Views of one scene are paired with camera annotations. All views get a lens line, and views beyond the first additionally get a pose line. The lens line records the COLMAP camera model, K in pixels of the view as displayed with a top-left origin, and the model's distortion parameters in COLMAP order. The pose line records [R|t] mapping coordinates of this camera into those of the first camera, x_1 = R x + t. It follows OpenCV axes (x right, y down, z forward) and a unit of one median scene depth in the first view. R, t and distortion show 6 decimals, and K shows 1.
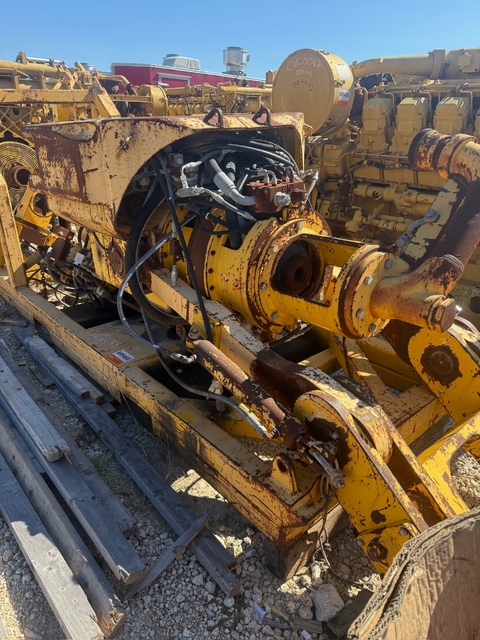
lens RADIAL K [[453.4, 0, 240.0], [0, 453.4, 320.0], [0, 0, 1]] dist [0.027340, -0.044302]
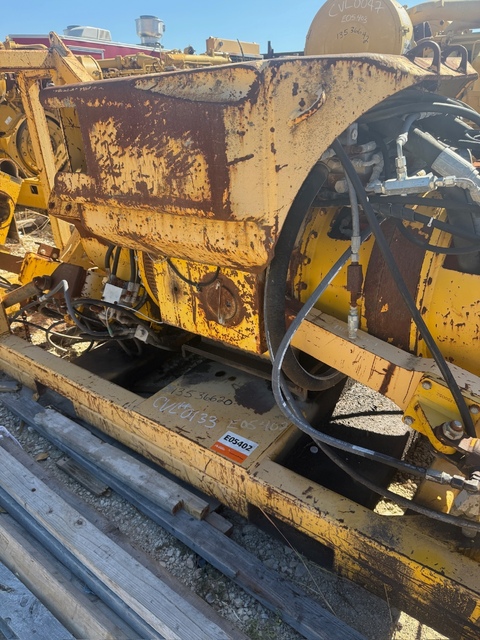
lens RADIAL K [[453.4, 0, 240.0], [0, 453.4, 320.0], [0, 0, 1]] dist [0.027340, -0.044302]
pose [[0.978463, -0.116200, 0.170609, -0.372318], [0.109559, 0.992827, 0.047868, -0.138223], [-0.174948, -0.028146, 0.984175, 0.388892]]
